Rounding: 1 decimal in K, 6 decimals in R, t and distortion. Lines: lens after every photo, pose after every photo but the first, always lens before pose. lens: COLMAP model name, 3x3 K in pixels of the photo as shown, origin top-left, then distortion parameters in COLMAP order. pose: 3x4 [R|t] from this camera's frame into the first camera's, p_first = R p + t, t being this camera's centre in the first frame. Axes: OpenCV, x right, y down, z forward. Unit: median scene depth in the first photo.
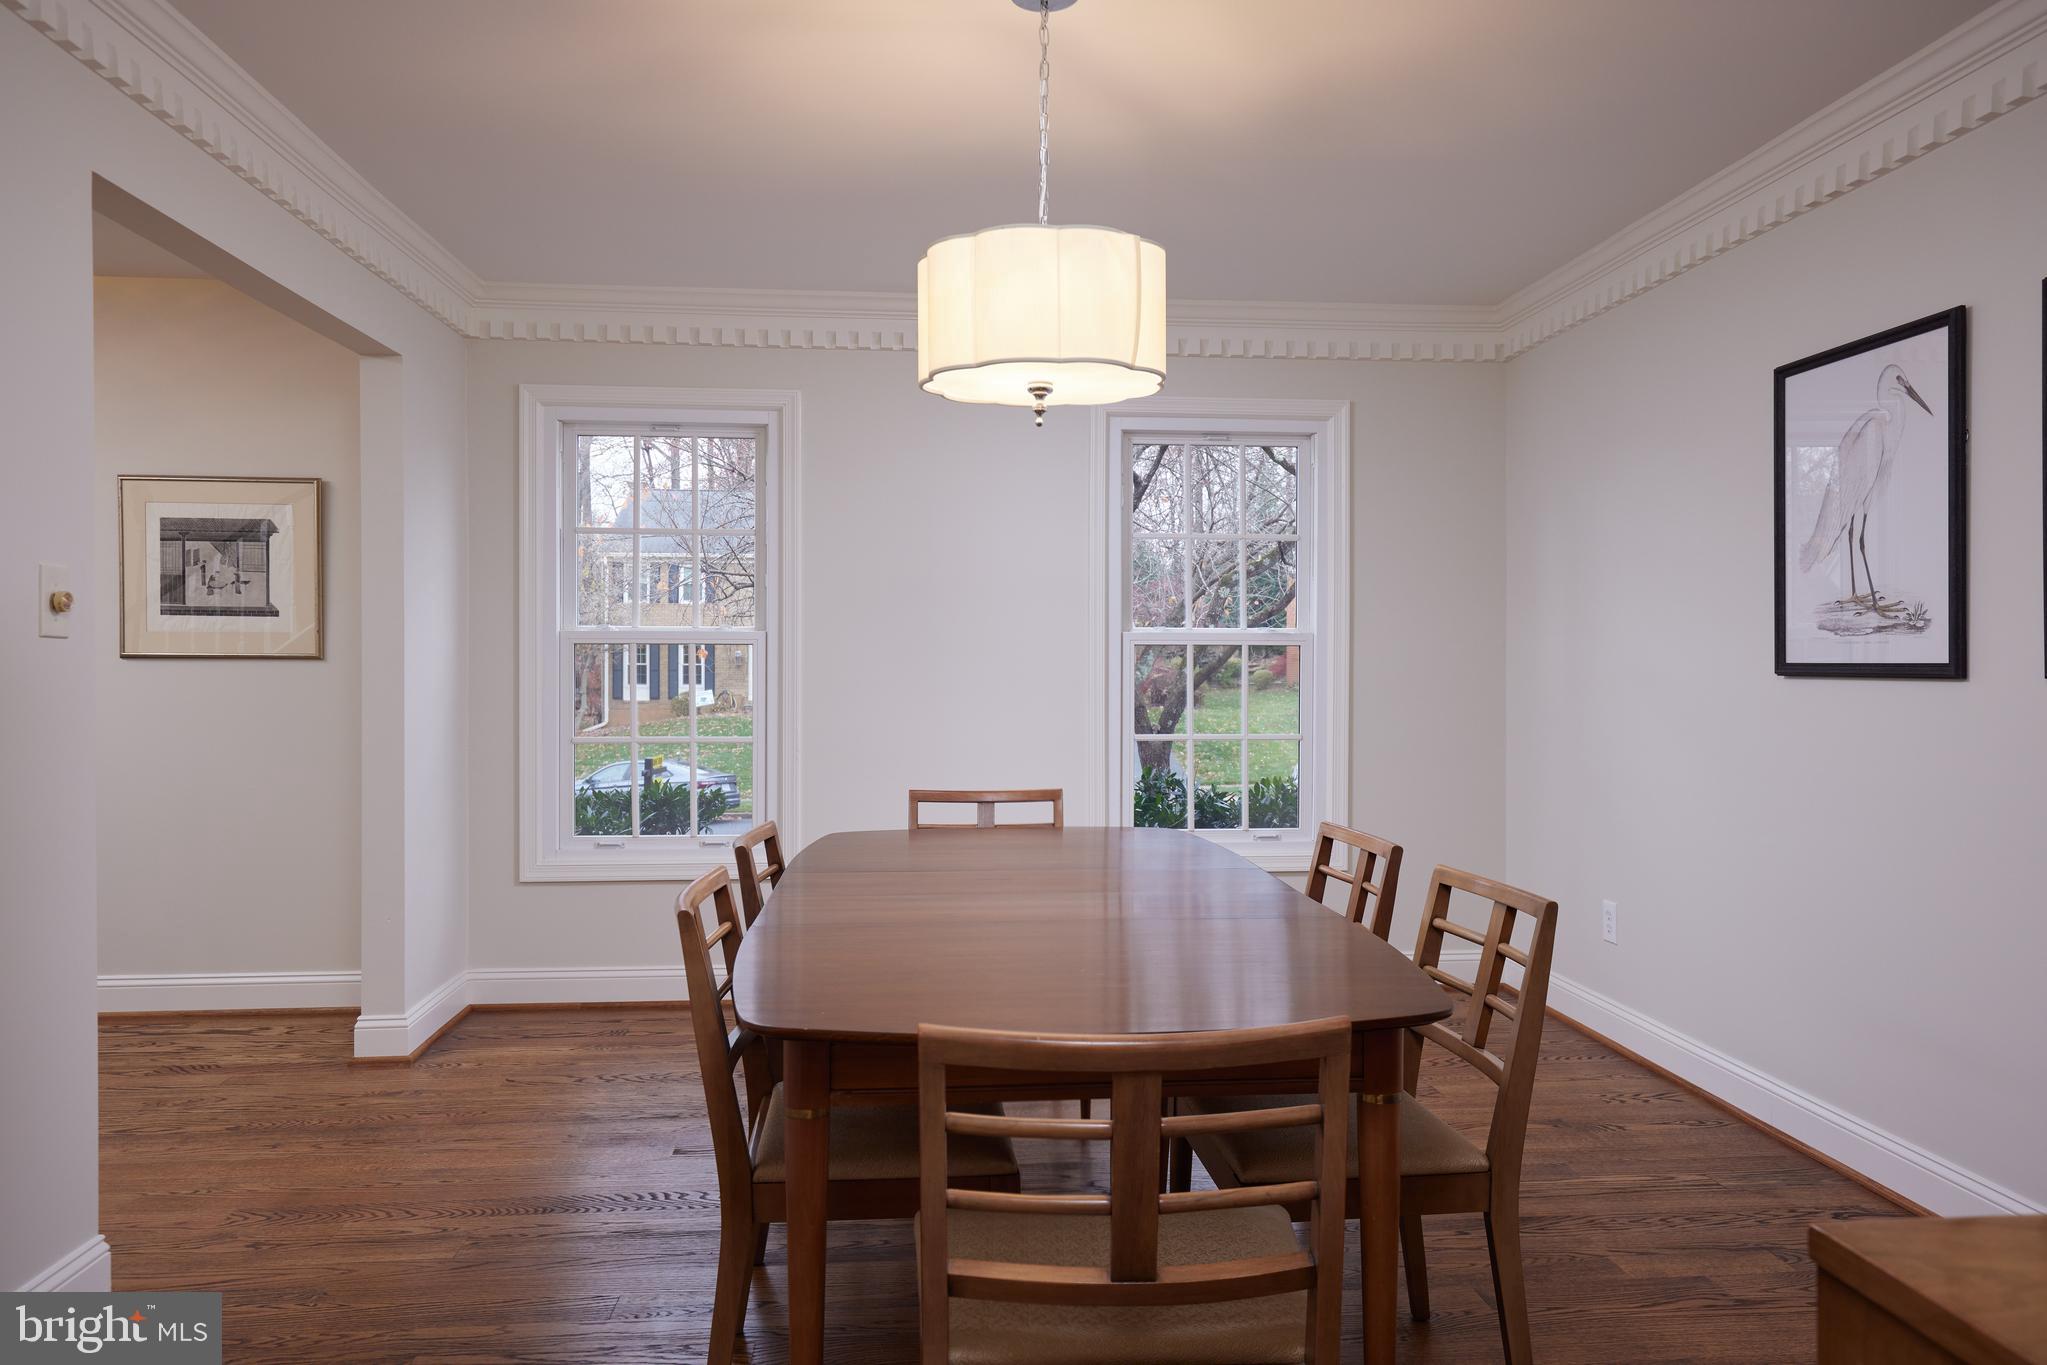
lens RADIAL K [[1388.1, 0, 1023.5], [0, 1388.1, 682.5], [0, 0, 1]] dist [0.000612, 0.000365]
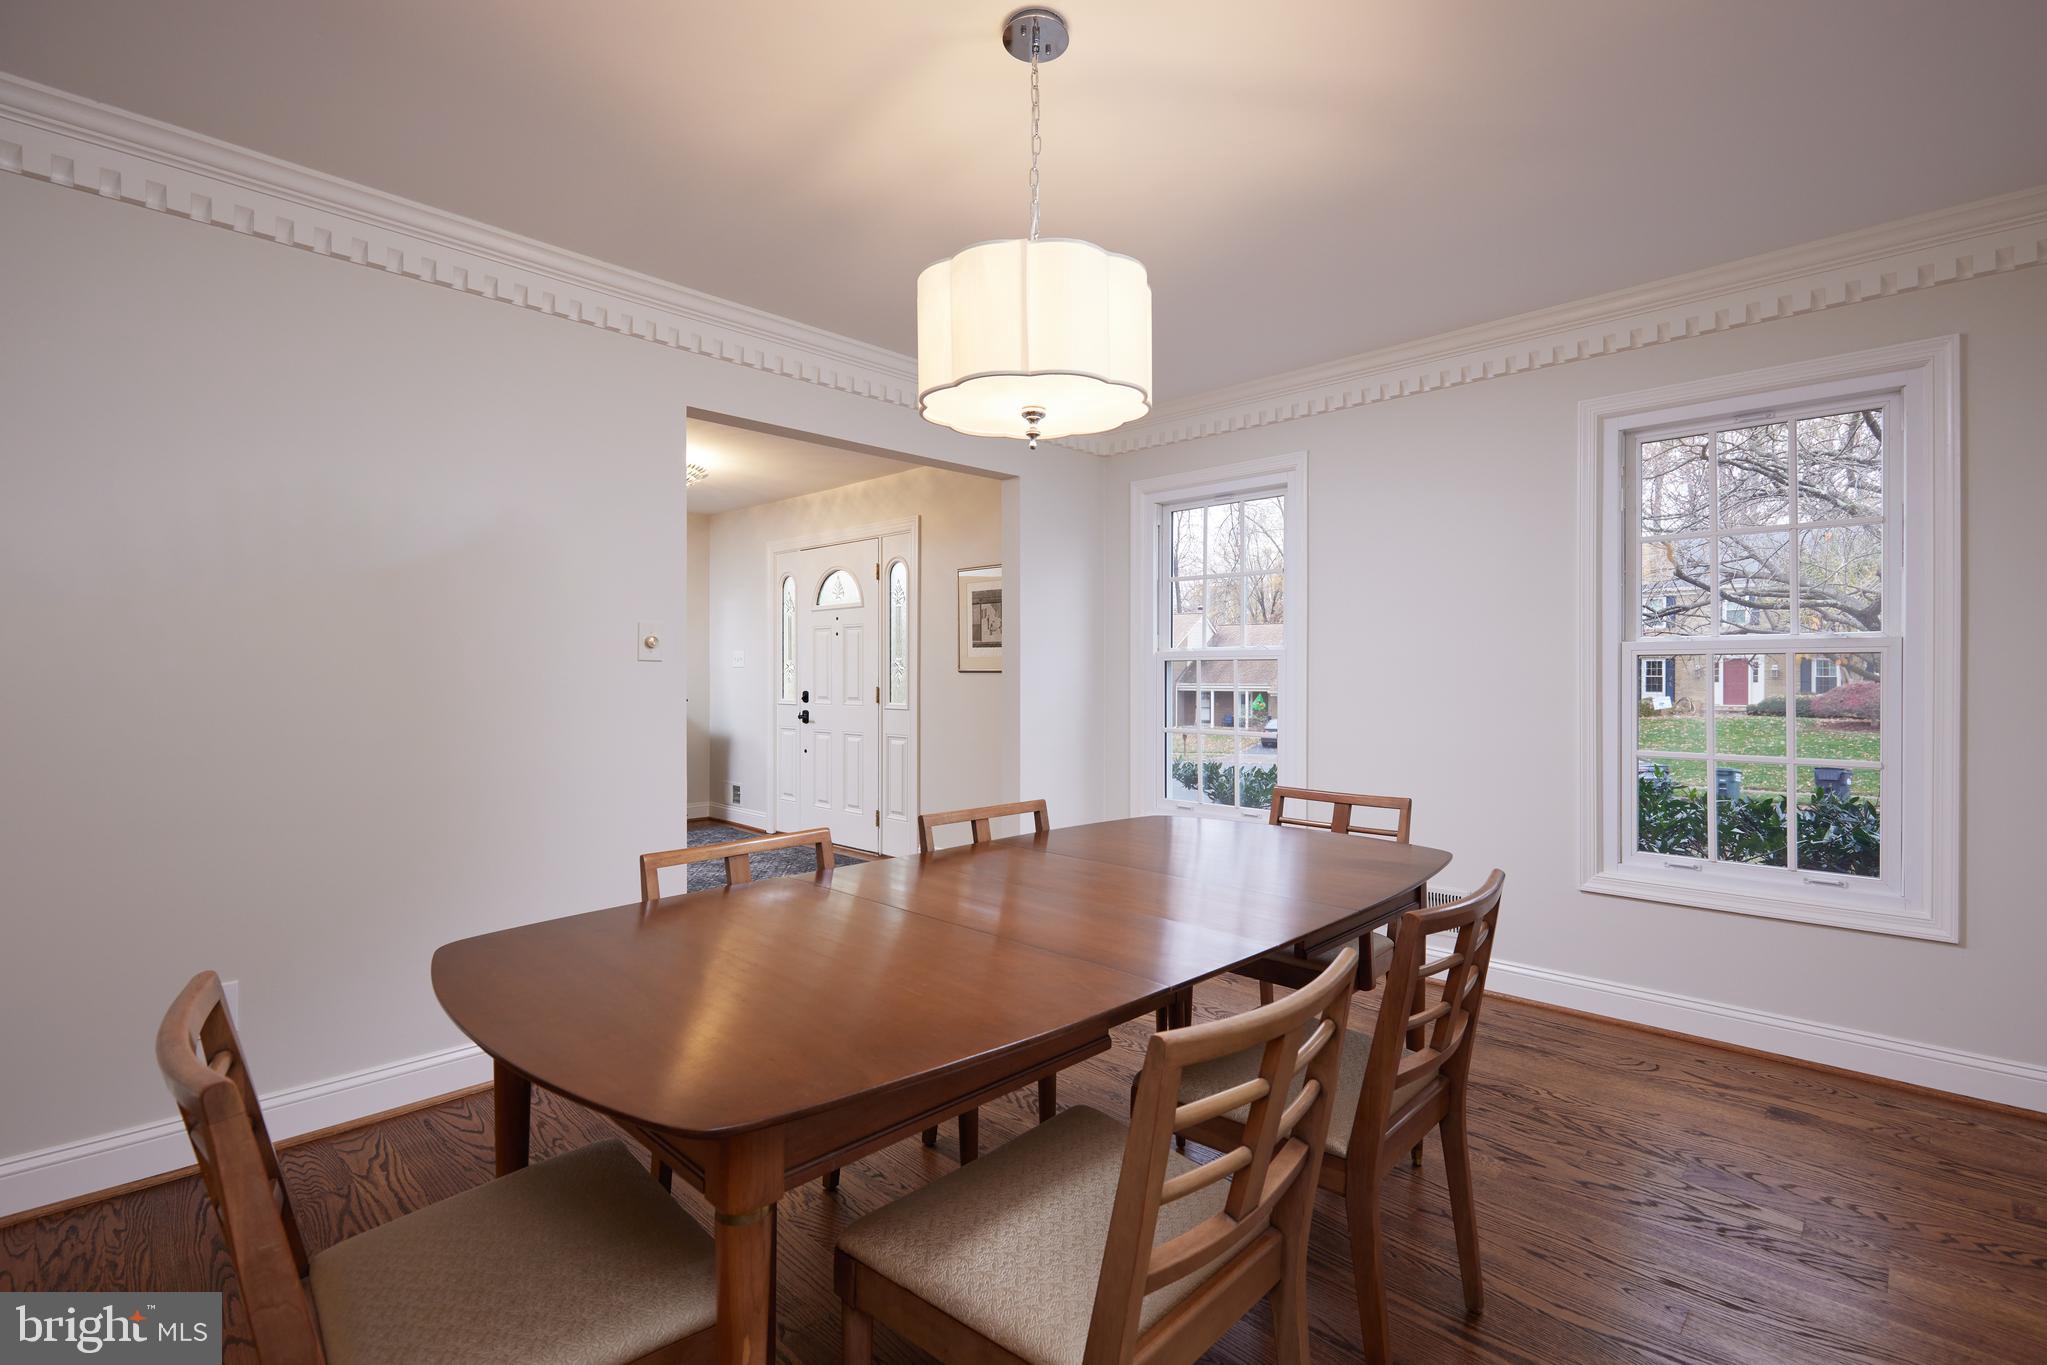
lens RADIAL K [[916.8, 0, 1023.5], [0, 916.8, 682.5], [0, 0, 1]] dist [-0.019520, -0.000071]
pose [[0.648528, 0.005146, -0.761174, 0.291515], [-0.009935, 0.999949, -0.001704, -0.003279], [0.761126, 0.008668, 0.648546, 0.296404]]
